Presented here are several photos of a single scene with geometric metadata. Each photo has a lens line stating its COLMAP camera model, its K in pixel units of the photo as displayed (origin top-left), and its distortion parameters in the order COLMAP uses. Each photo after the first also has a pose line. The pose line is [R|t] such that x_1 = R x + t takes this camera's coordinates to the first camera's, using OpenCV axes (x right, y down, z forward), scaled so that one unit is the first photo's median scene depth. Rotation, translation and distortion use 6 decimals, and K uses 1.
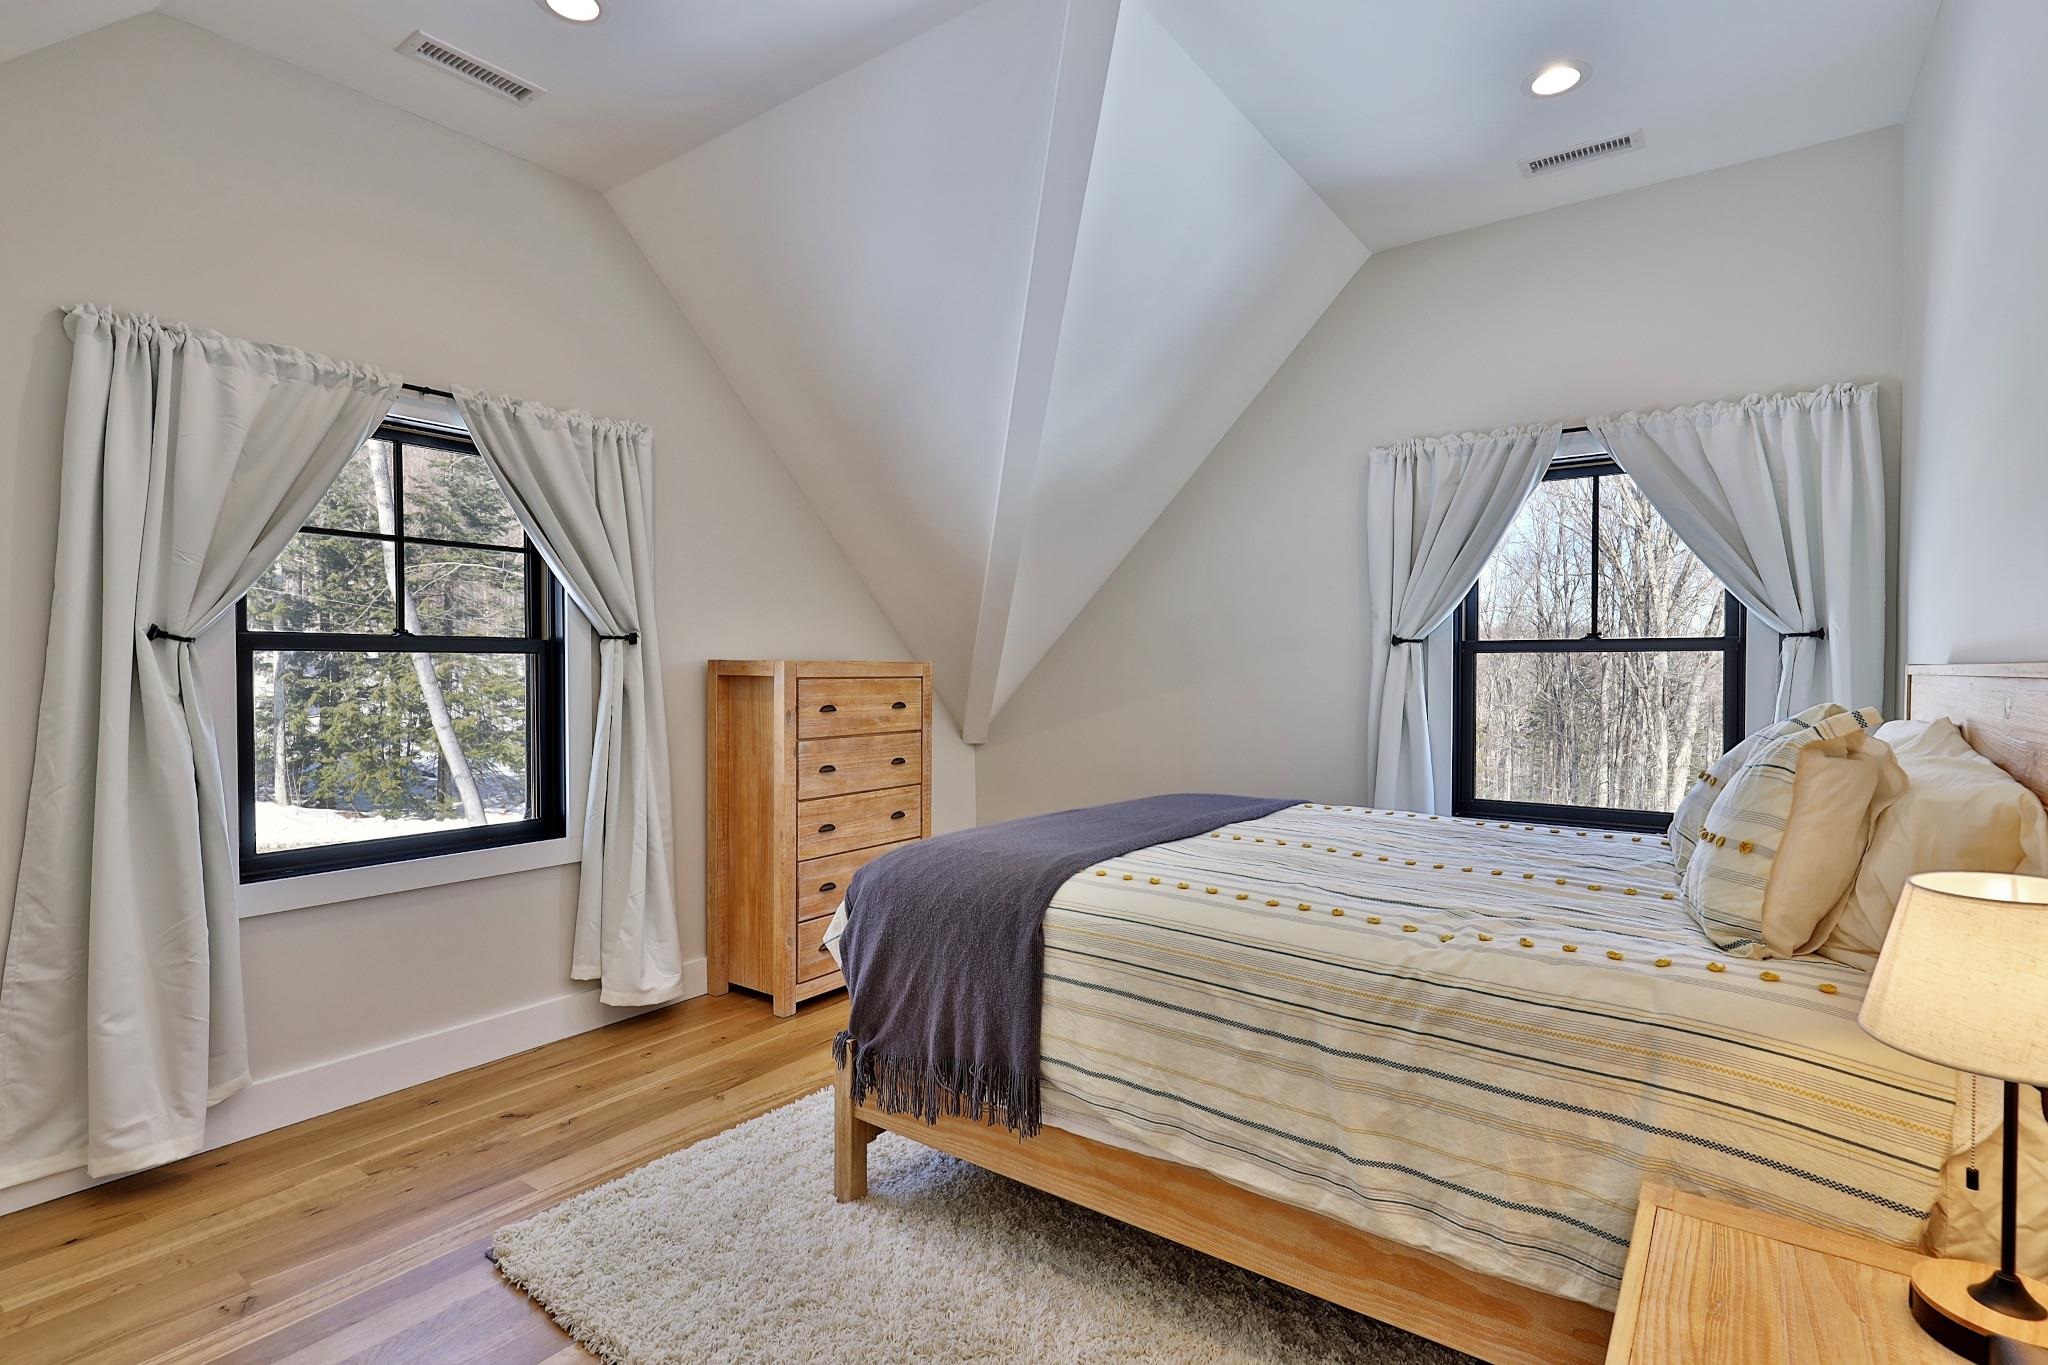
lens RADIAL K [[973.6, 0, 1024.0], [0, 973.6, 682.5], [0, 0, 1]] dist [-0.000240, -0.000044]
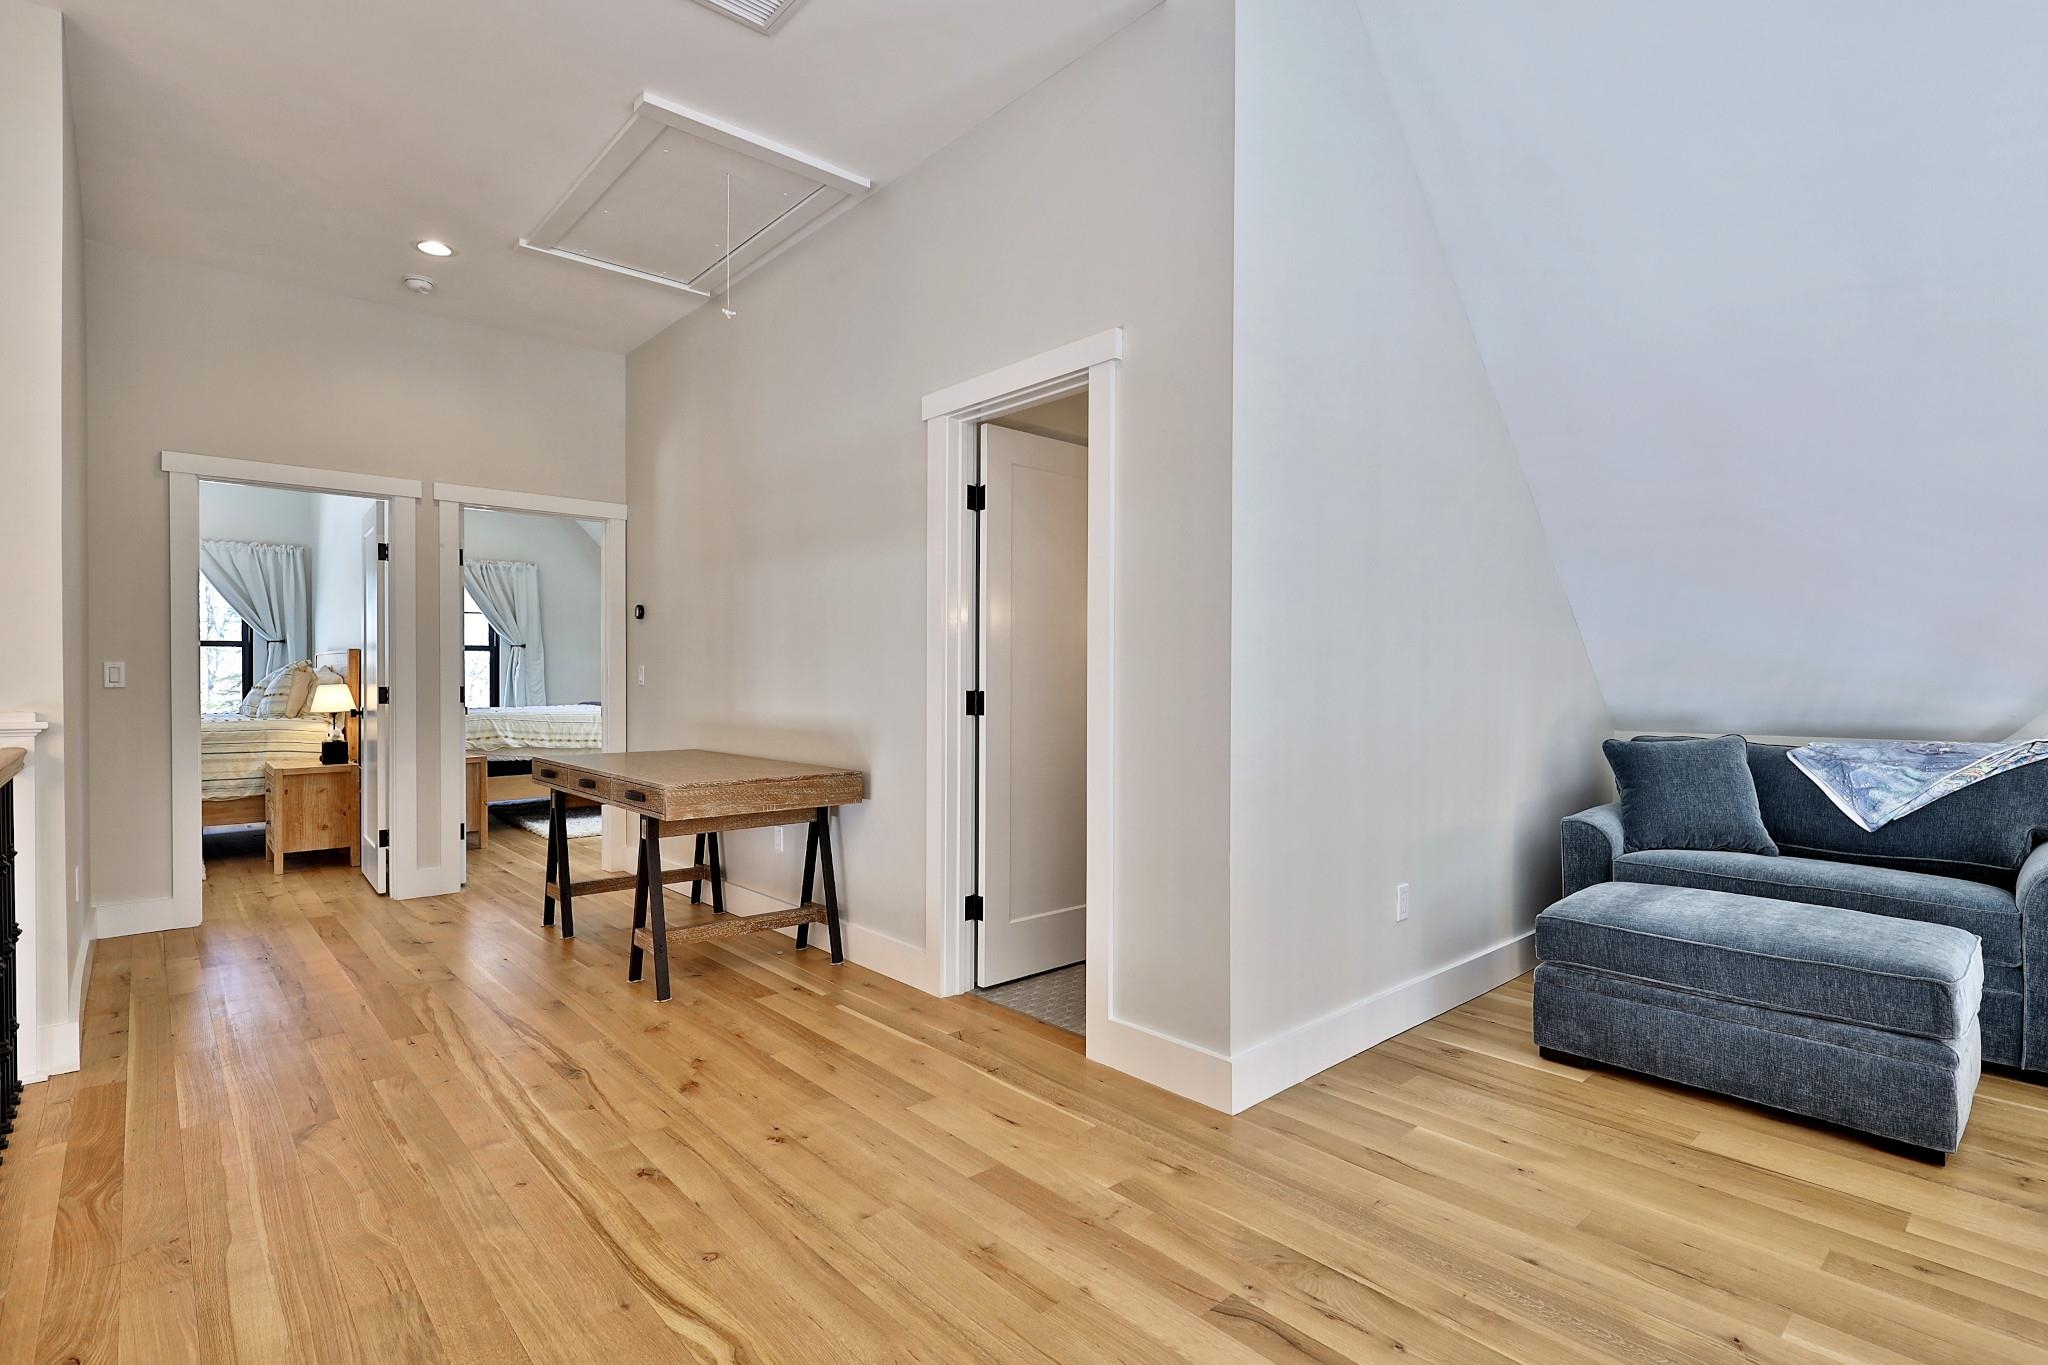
lens RADIAL K [[973.6, 0, 1024.0], [0, 973.6, 682.5], [0, 0, 1]] dist [-0.000240, -0.000044]
pose [[0.196620, -0.006090, 0.980461, -1.340968], [0.013610, 0.999901, 0.003481, 0.077173], [-0.980385, 0.012659, 0.196684, -1.445876]]
